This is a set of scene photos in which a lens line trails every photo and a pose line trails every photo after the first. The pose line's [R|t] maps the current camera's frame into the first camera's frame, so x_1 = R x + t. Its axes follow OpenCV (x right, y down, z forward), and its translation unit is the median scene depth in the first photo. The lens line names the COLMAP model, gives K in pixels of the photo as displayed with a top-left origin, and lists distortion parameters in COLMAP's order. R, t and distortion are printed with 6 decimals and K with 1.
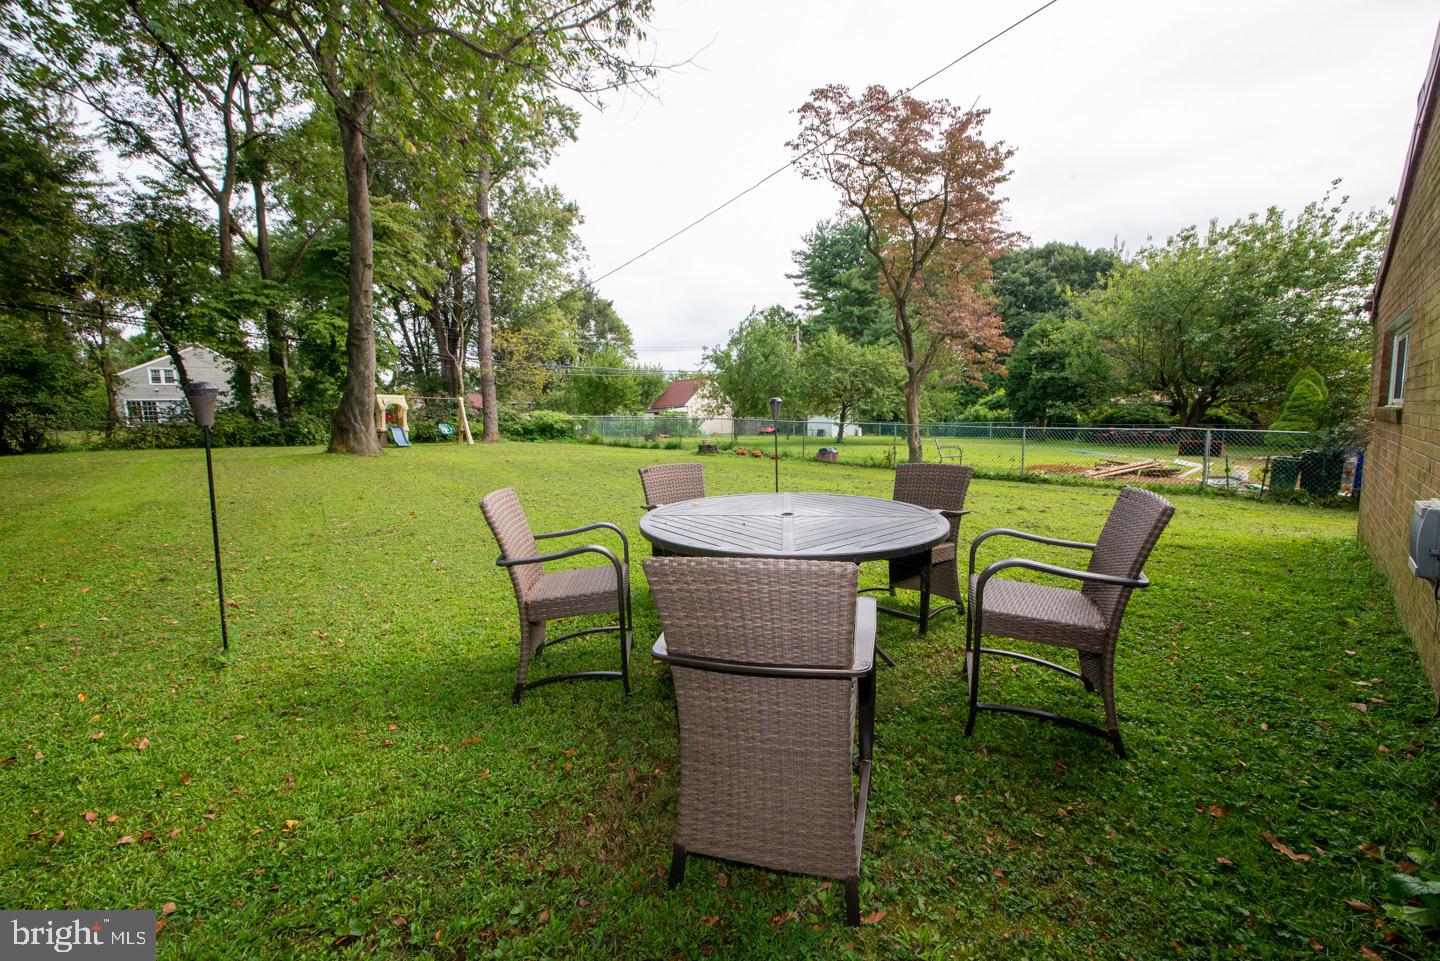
lens RADIAL K [[535.8, 0, 721.2], [0, 535.8, 483.3], [0, 0, 1]] dist [-0.019412, -0.000187]
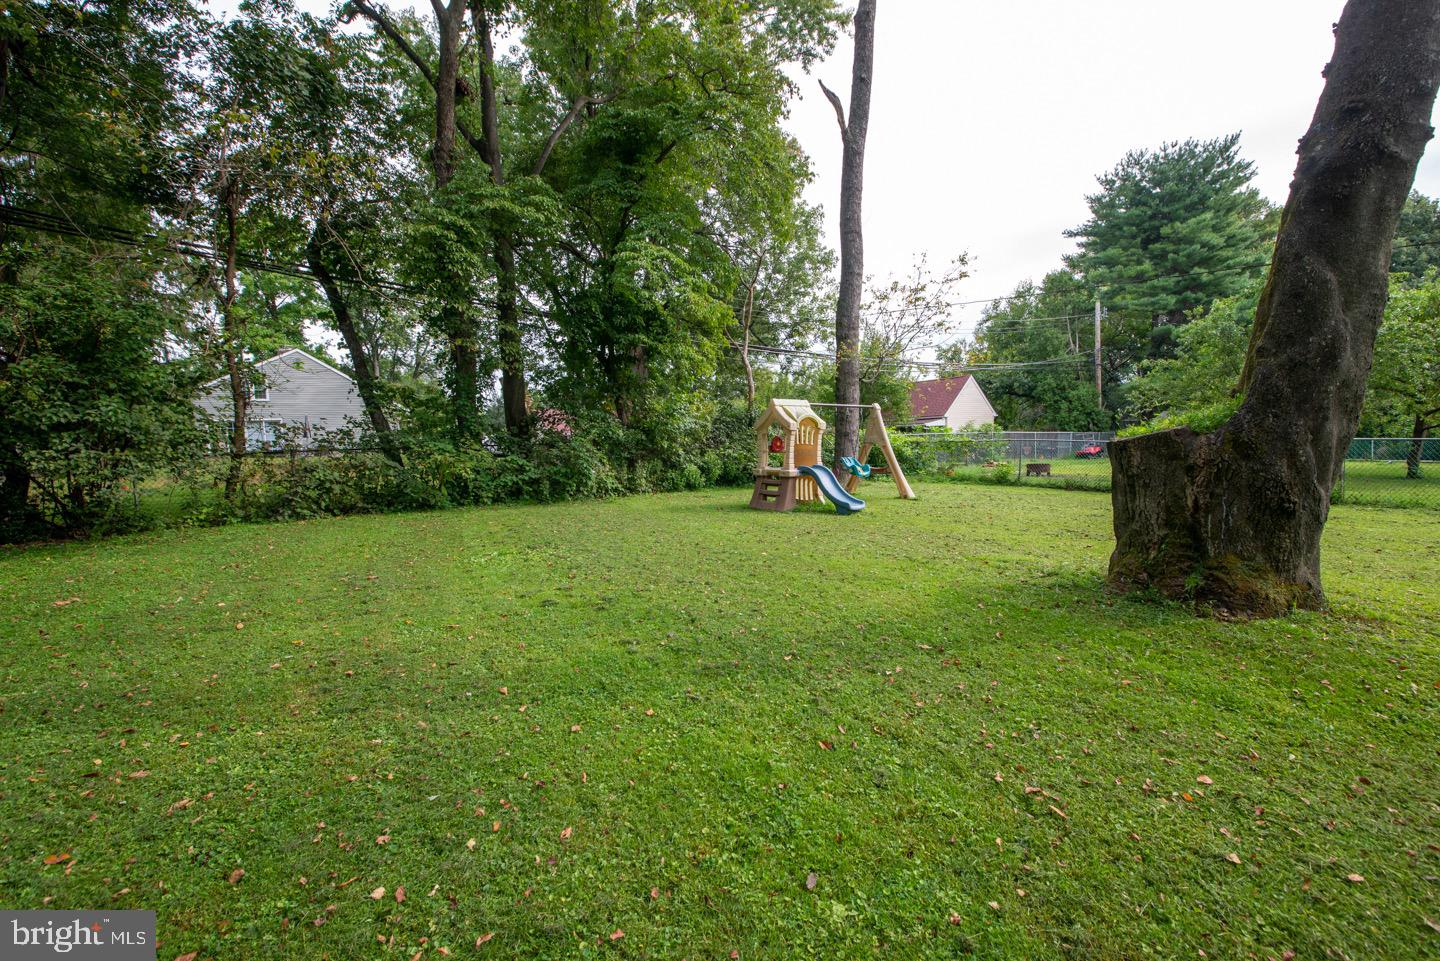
lens RADIAL K [[575.9, 0, 719.6], [0, 575.9, 477.8], [0, 0, 1]] dist [-0.002036, -0.000434]
pose [[0.994302, -0.003536, -0.106545, -0.659053], [-0.000771, 0.999185, -0.040354, -0.078776], [0.106601, 0.040206, 0.993489, 0.506512]]
